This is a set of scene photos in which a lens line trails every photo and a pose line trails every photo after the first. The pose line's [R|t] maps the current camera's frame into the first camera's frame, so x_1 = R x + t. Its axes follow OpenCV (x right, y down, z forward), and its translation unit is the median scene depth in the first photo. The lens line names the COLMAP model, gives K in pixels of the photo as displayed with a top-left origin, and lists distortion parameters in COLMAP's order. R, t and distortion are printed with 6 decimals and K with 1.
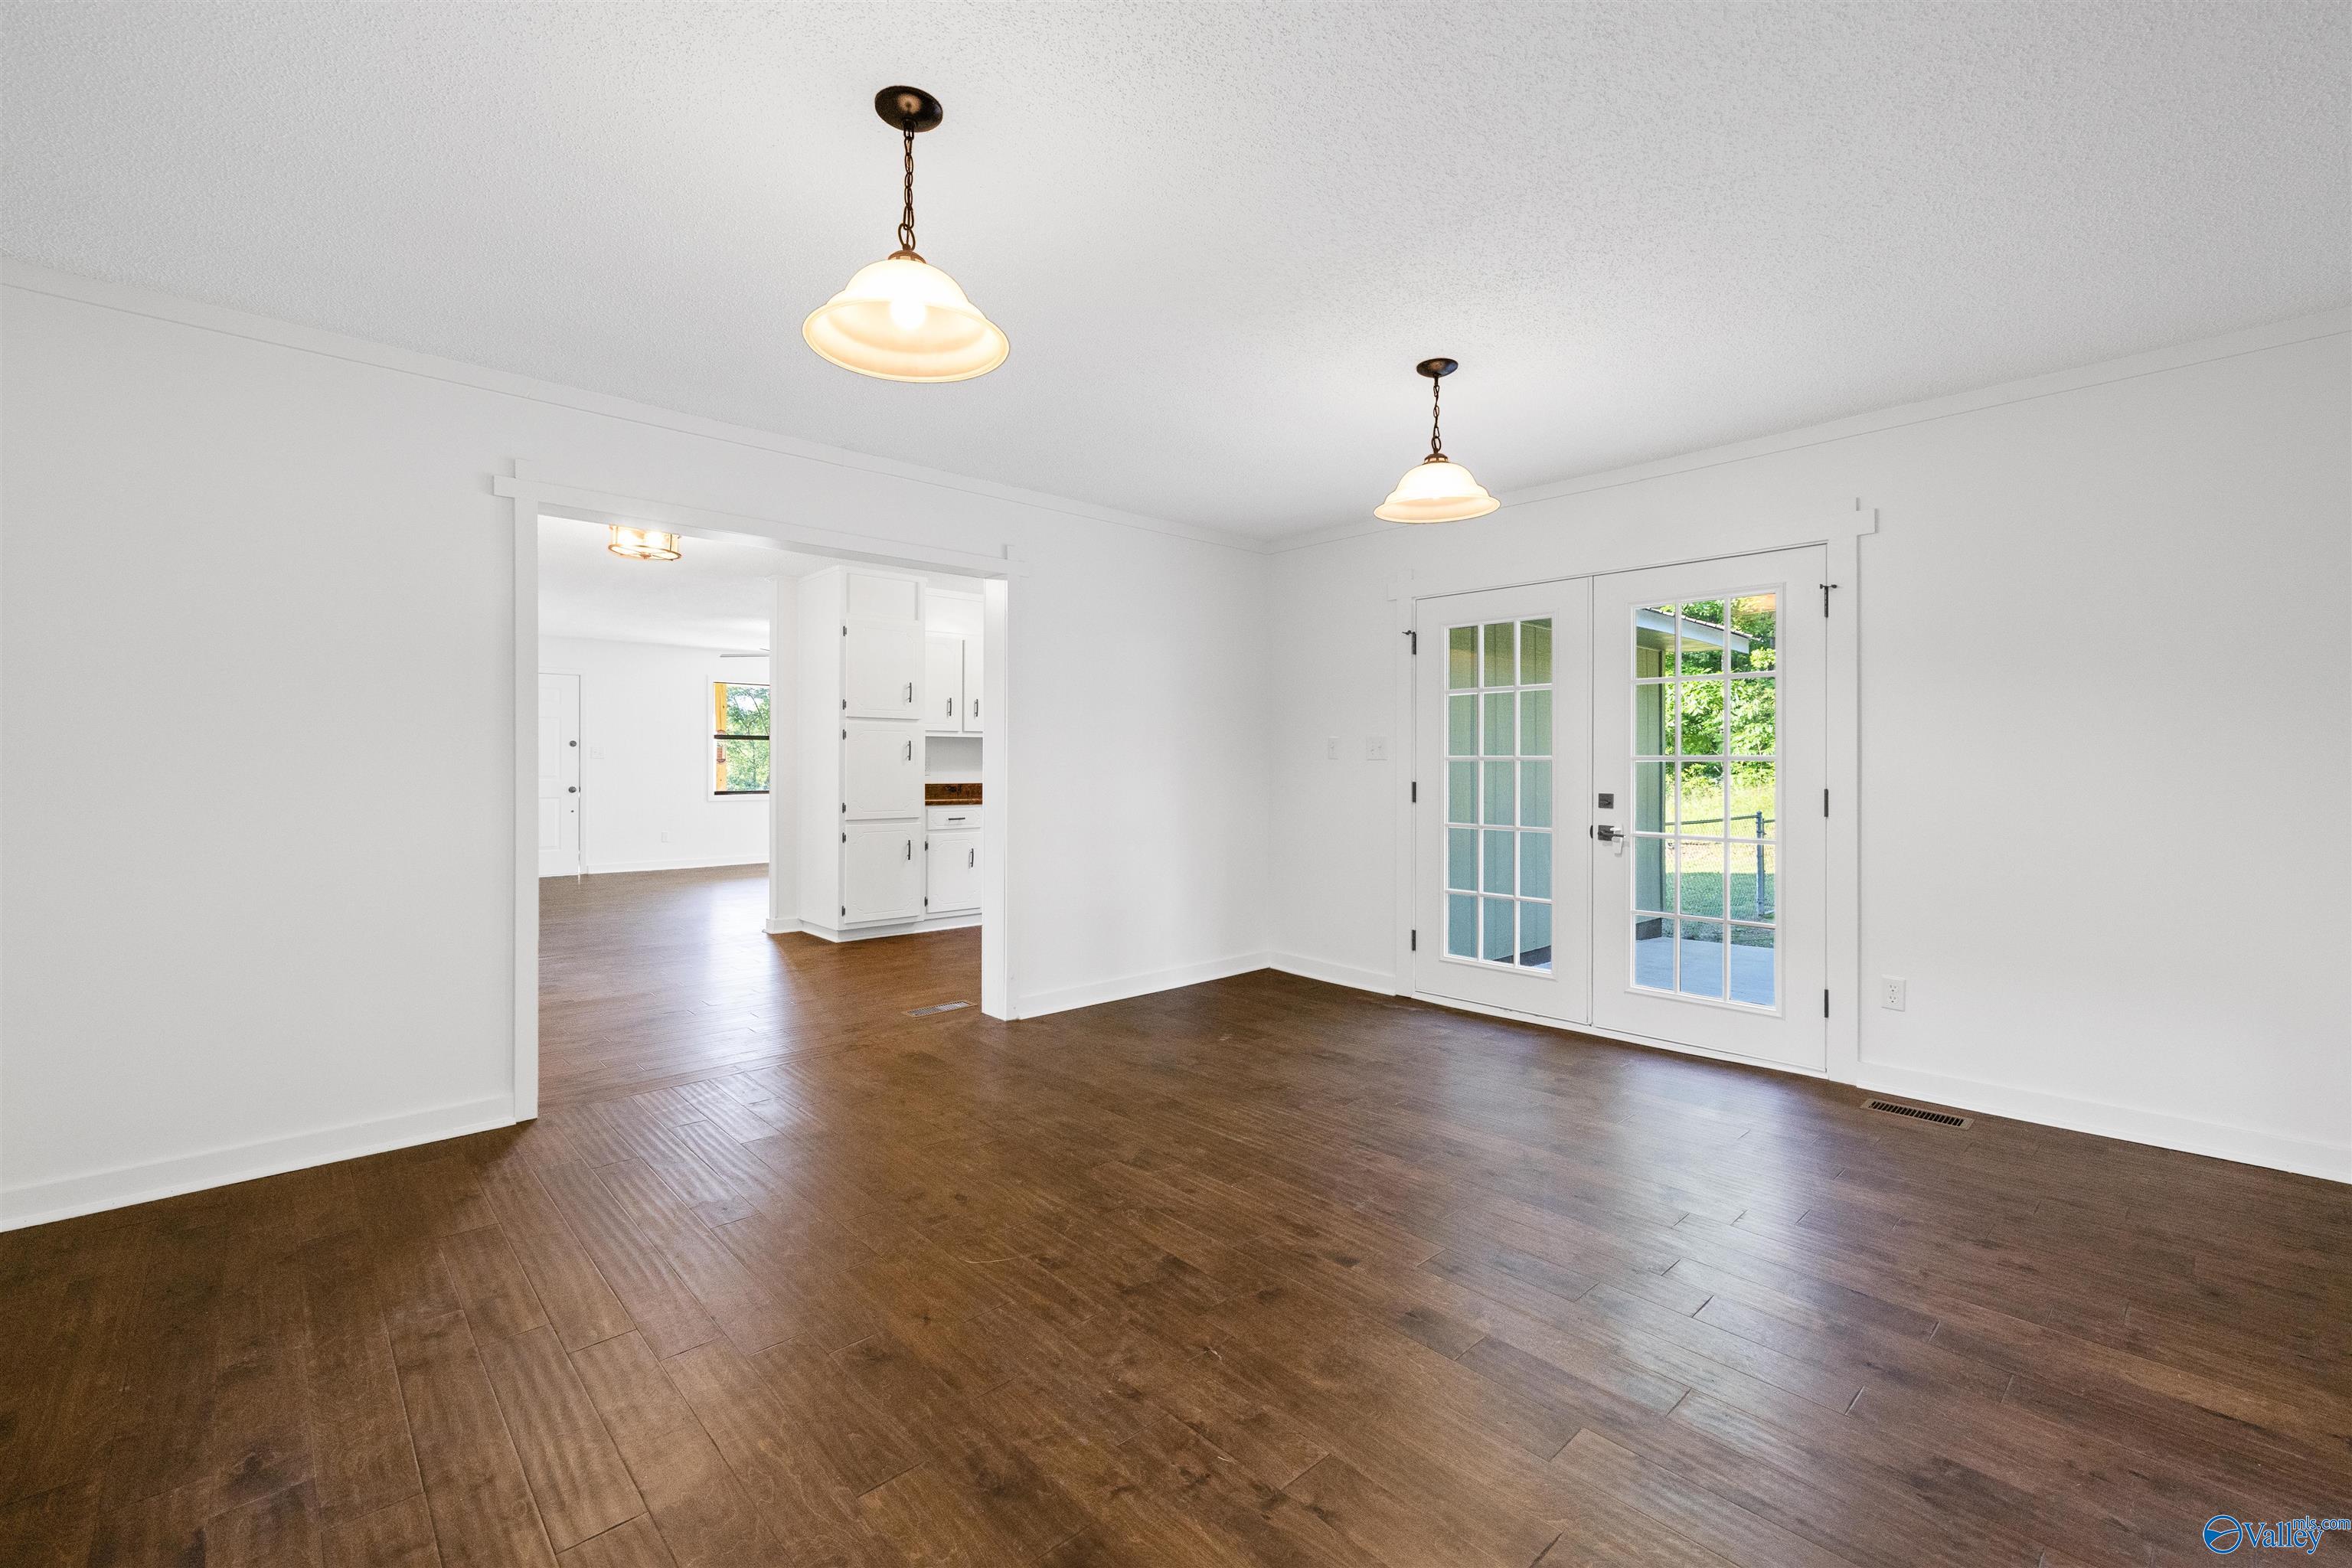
lens RADIAL K [[1019.5, 0, 1176.0], [0, 1019.5, 784.0], [0, 0, 1]] dist [0.010705, 0.000112]
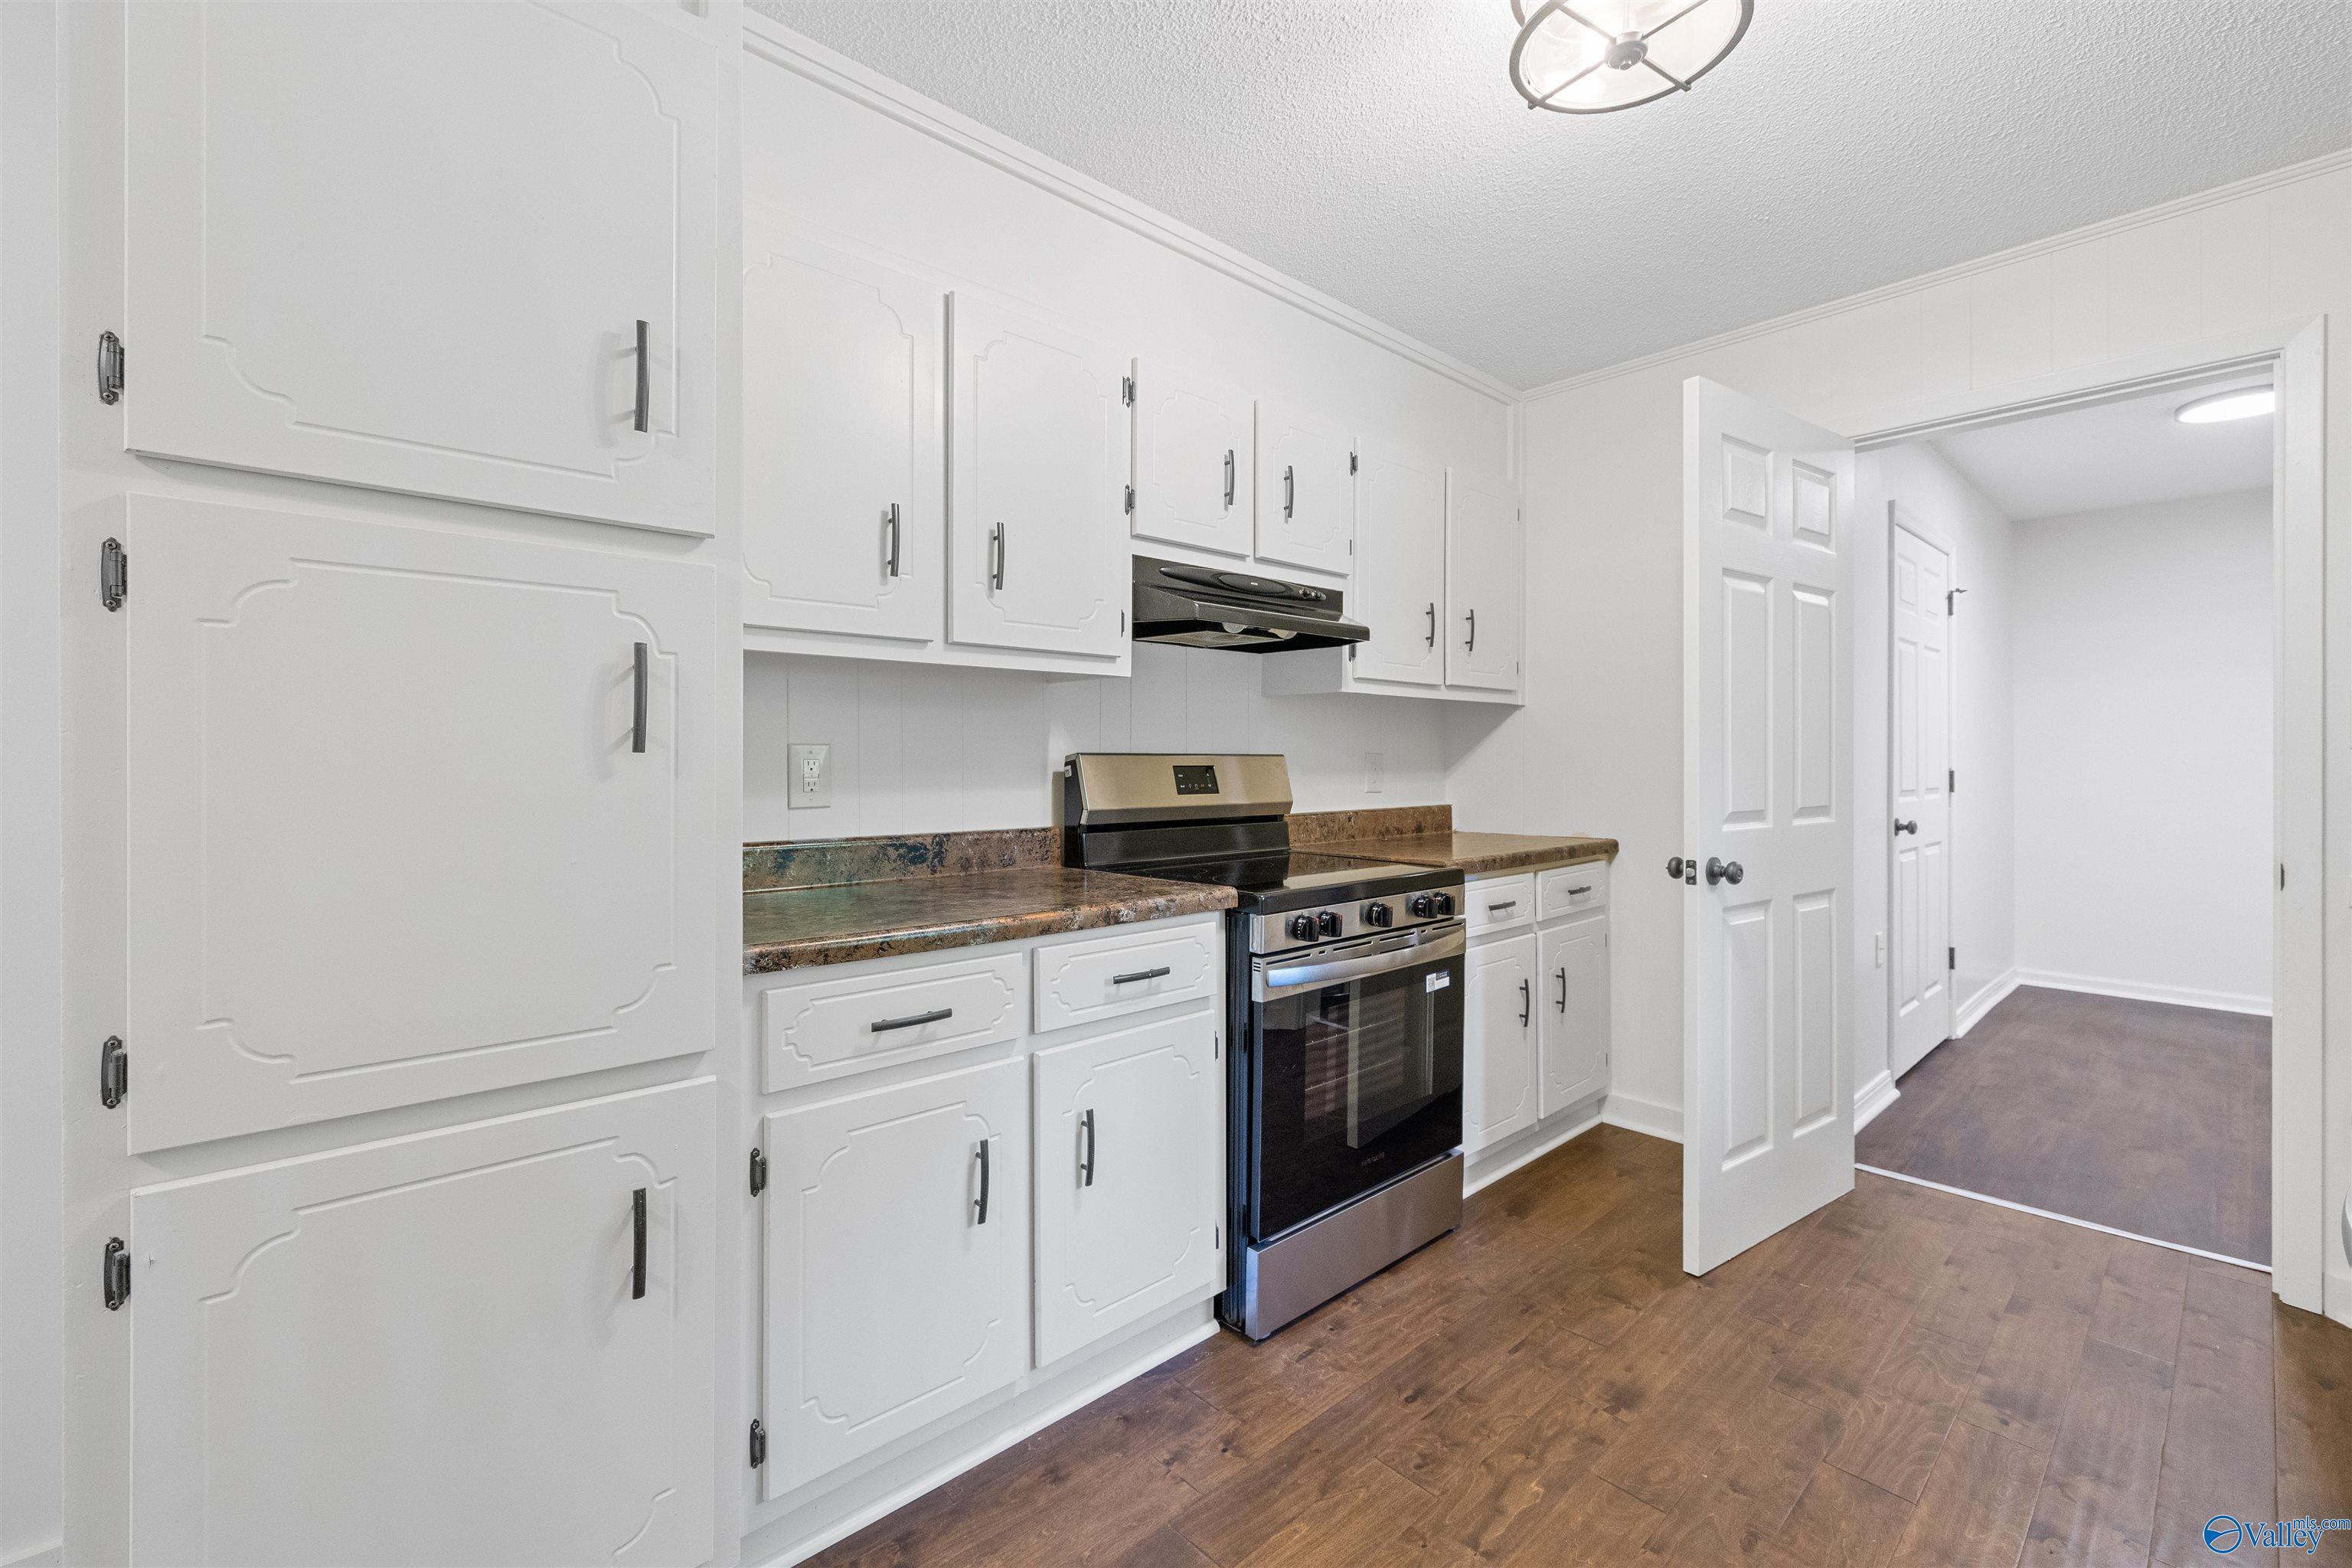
lens RADIAL K [[994.2, 0, 1175.1], [0, 994.2, 767.3], [0, 0, 1]] dist [0.001022, 0.000215]
pose [[0.999997, -0.002503, -0.000634, -0.165934], [0.002494, 0.999898, -0.014036, -0.017445], [0.000669, 0.014035, 0.999901, 0.824039]]
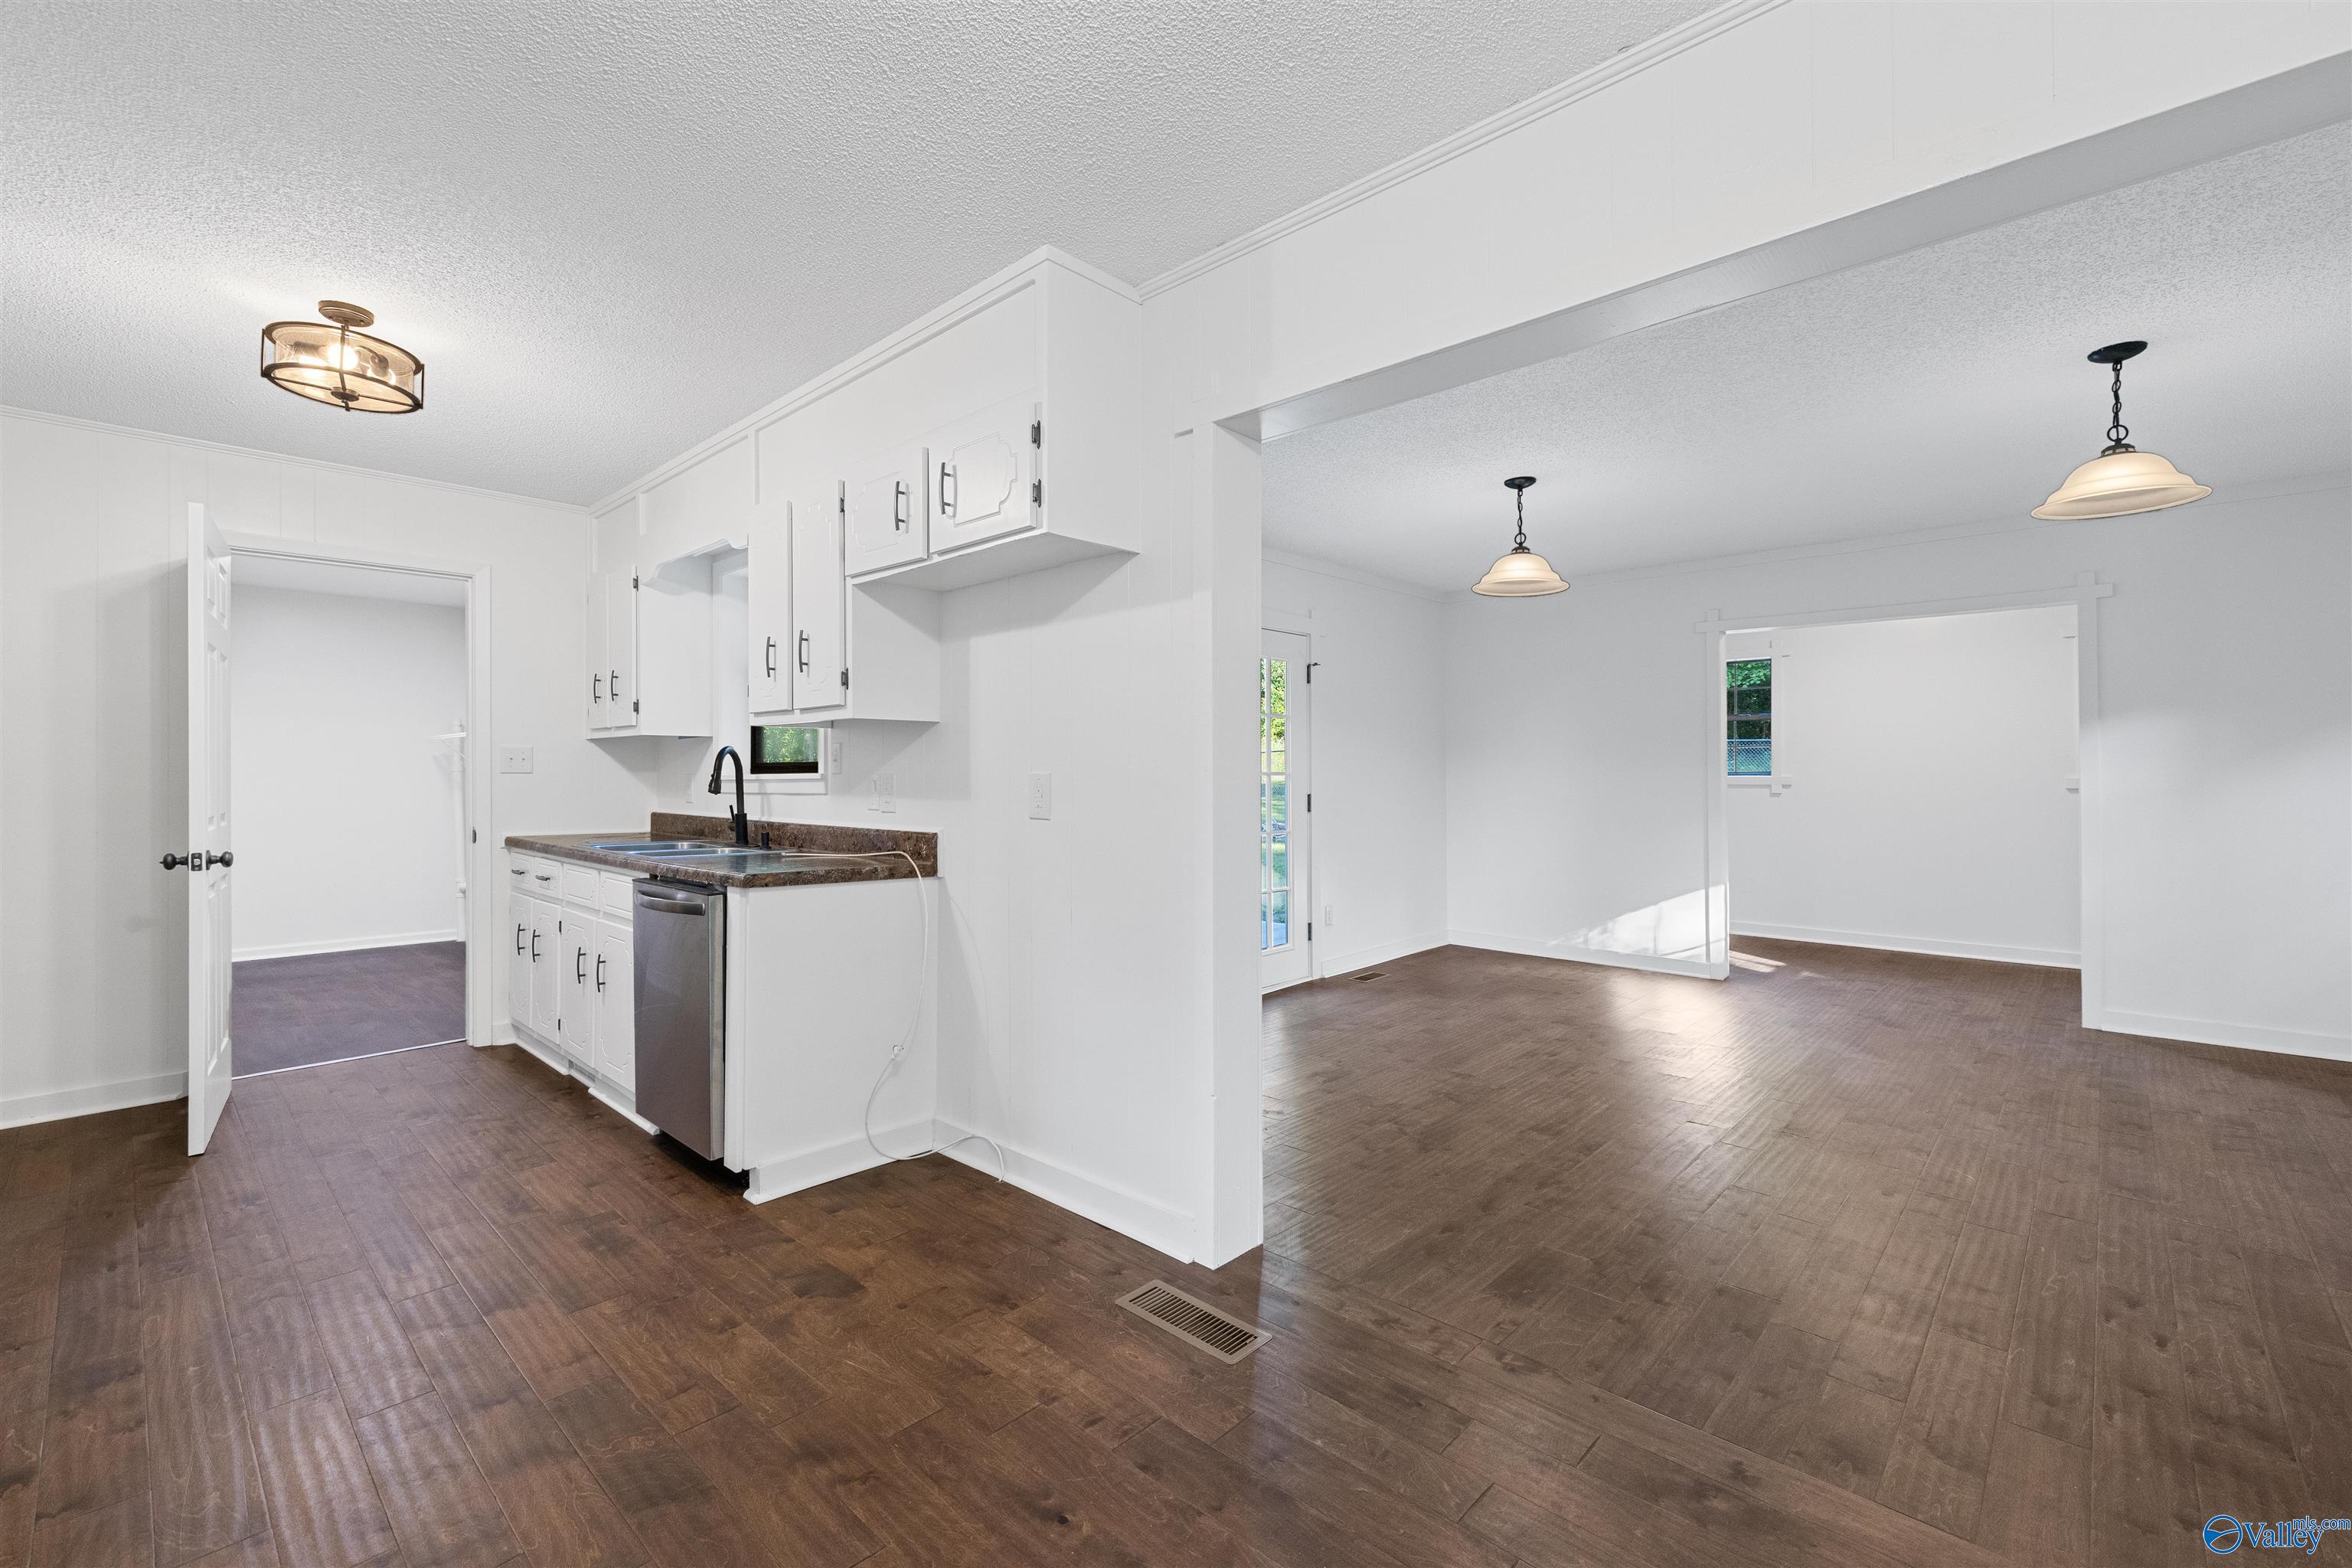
lens RADIAL K [[985.8, 0, 1174.3], [0, 985.8, 777.9], [0, 0, 1]] dist [0.001646, 0.000051]
pose [[-0.073501, -0.003229, 0.997290, -0.479480], [0.023219, 0.999718, 0.004948, -0.016944], [-0.997025, 0.023520, -0.073405, 0.741680]]
